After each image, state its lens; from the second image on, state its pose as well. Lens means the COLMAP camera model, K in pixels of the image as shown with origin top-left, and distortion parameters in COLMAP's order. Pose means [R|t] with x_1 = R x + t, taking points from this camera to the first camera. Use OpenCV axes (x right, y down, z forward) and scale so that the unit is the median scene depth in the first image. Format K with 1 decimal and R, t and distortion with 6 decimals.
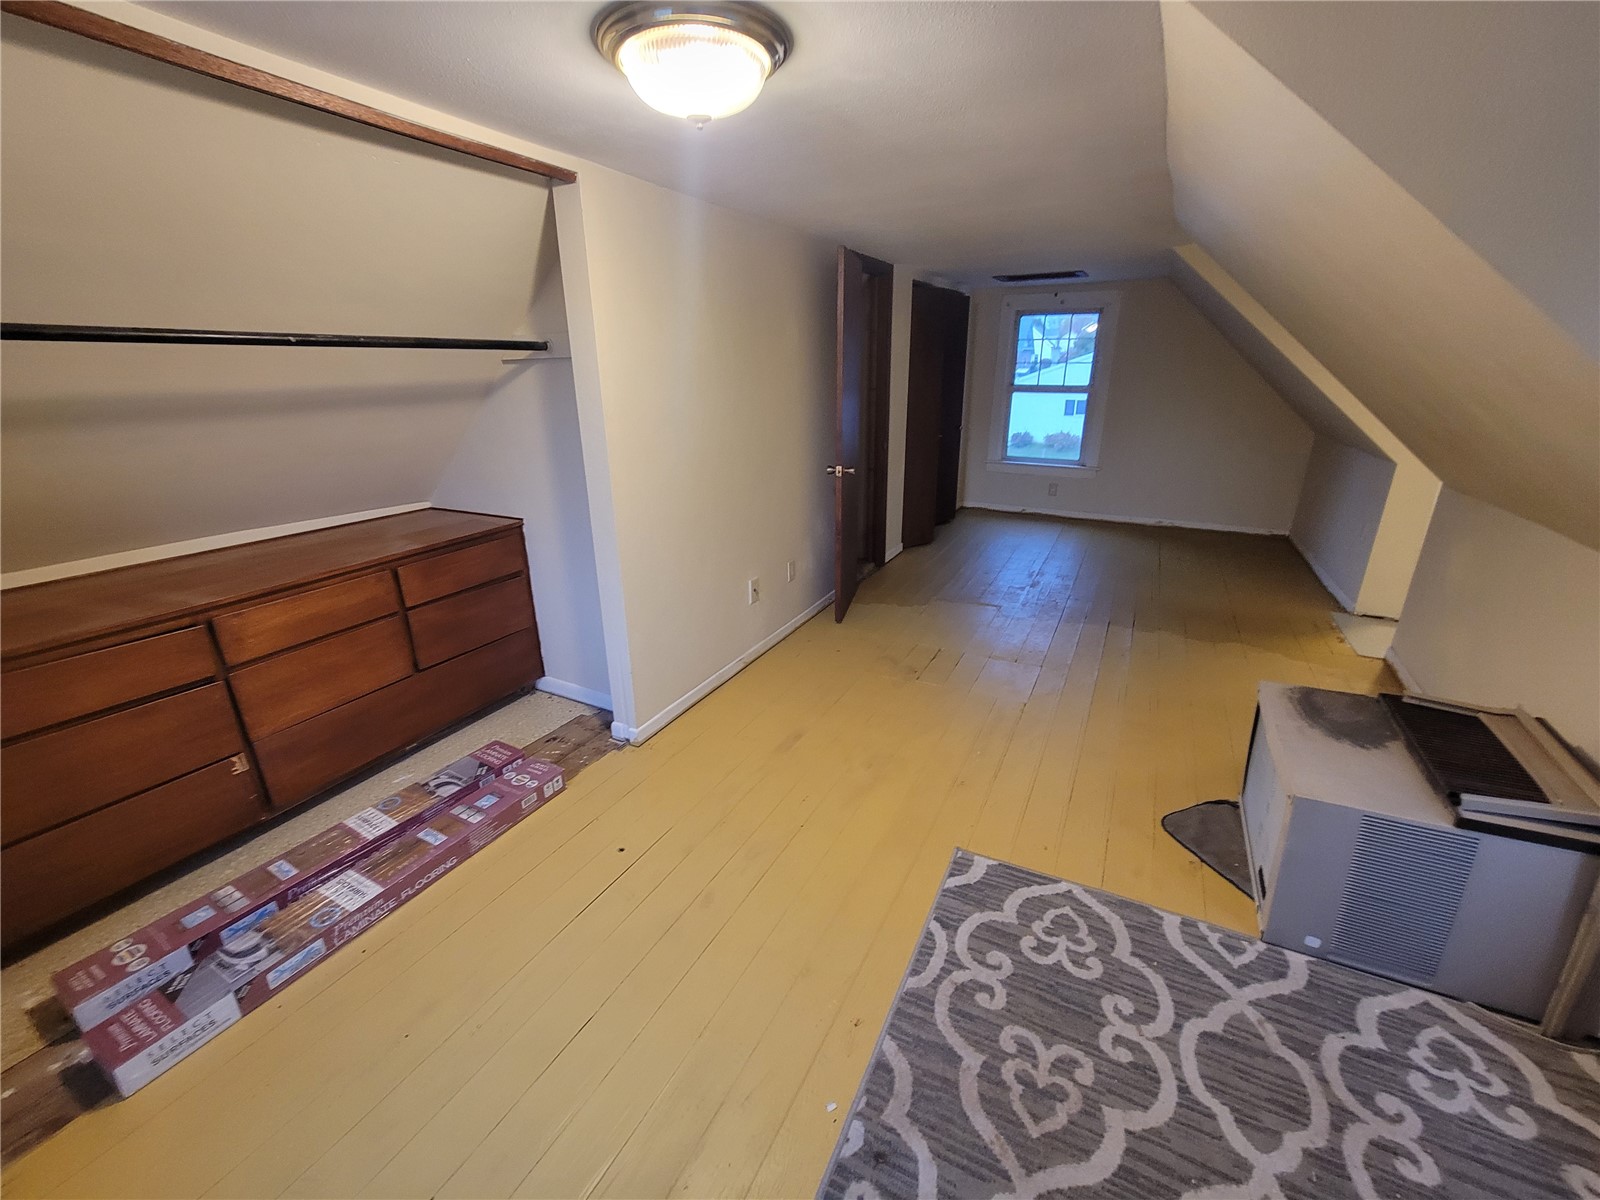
lens RADIAL K [[653.7, 0, 797.0], [0, 653.7, 590.0], [0, 0, 1]] dist [0.000360, -0.003590]
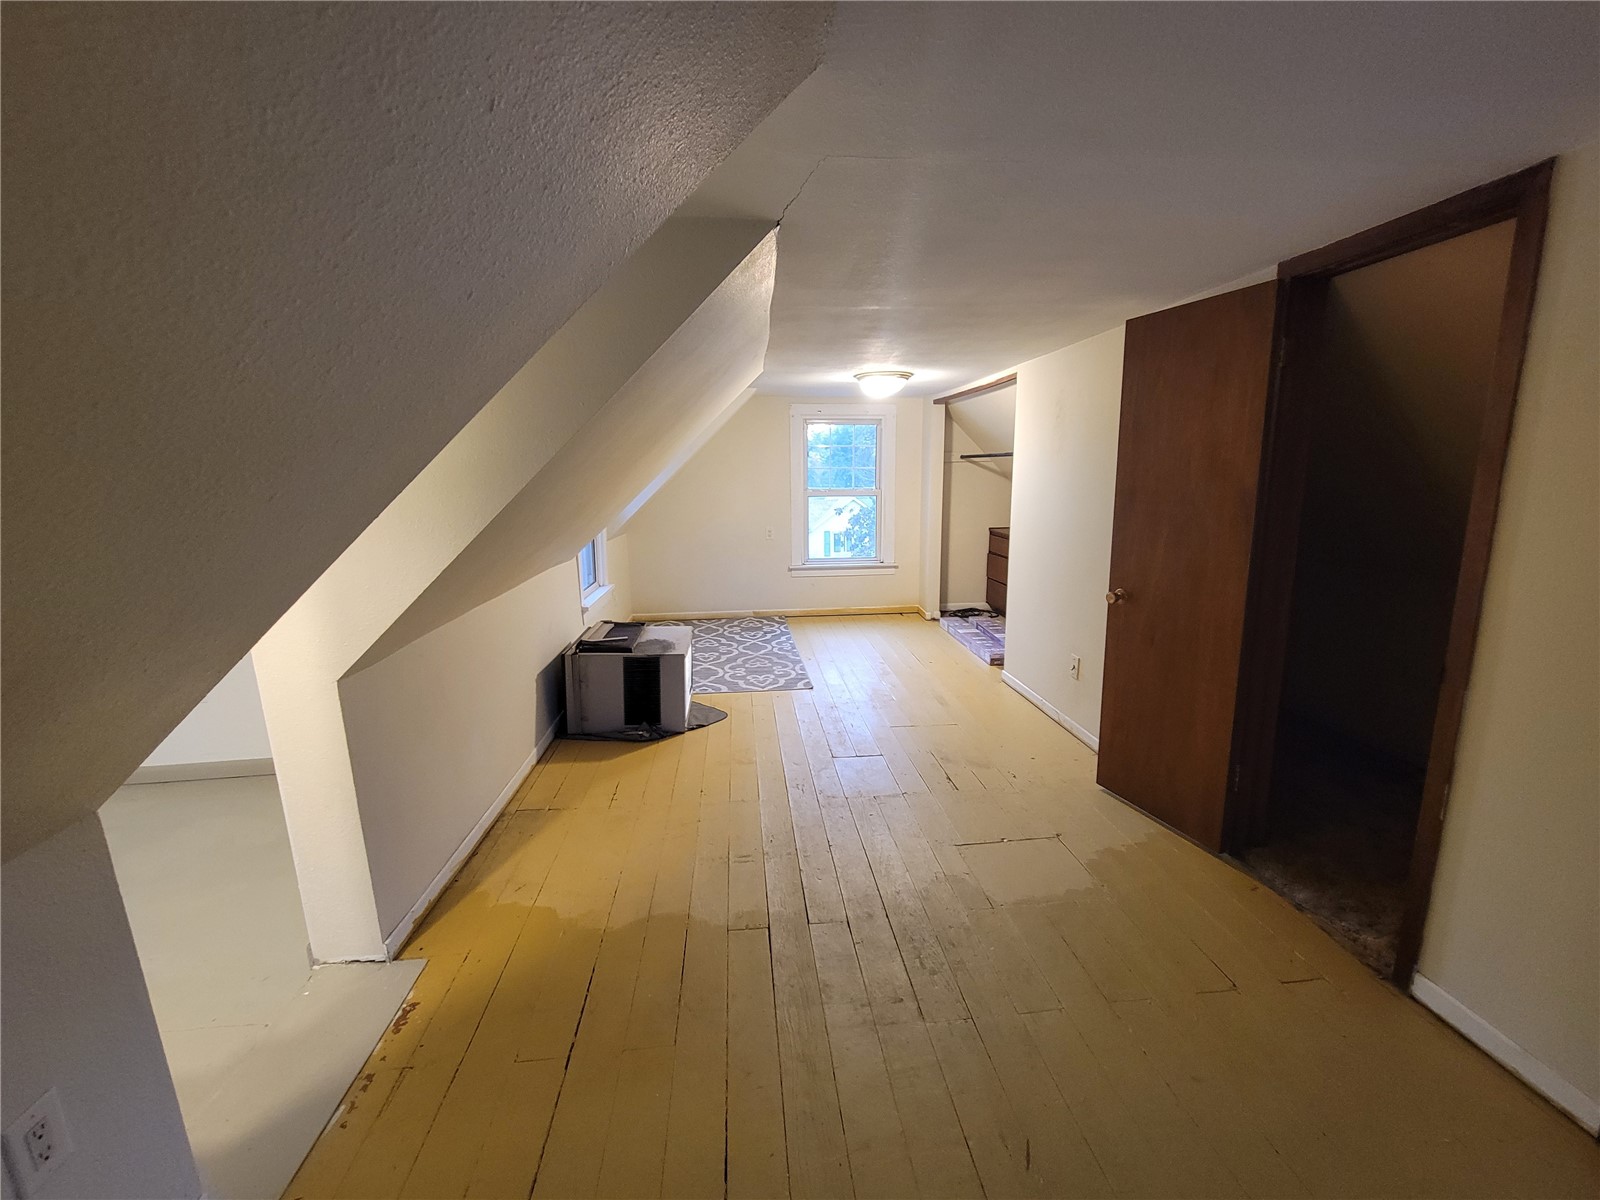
lens RADIAL K [[653.7, 0, 797.0], [0, 653.7, 590.0], [0, 0, 1]] dist [0.000360, -0.003590]
pose [[-0.835235, 0.130747, -0.534123, 1.624561], [-0.144609, 0.884908, 0.442748, -0.967401], [0.530538, 0.447038, -0.720199, 2.771027]]
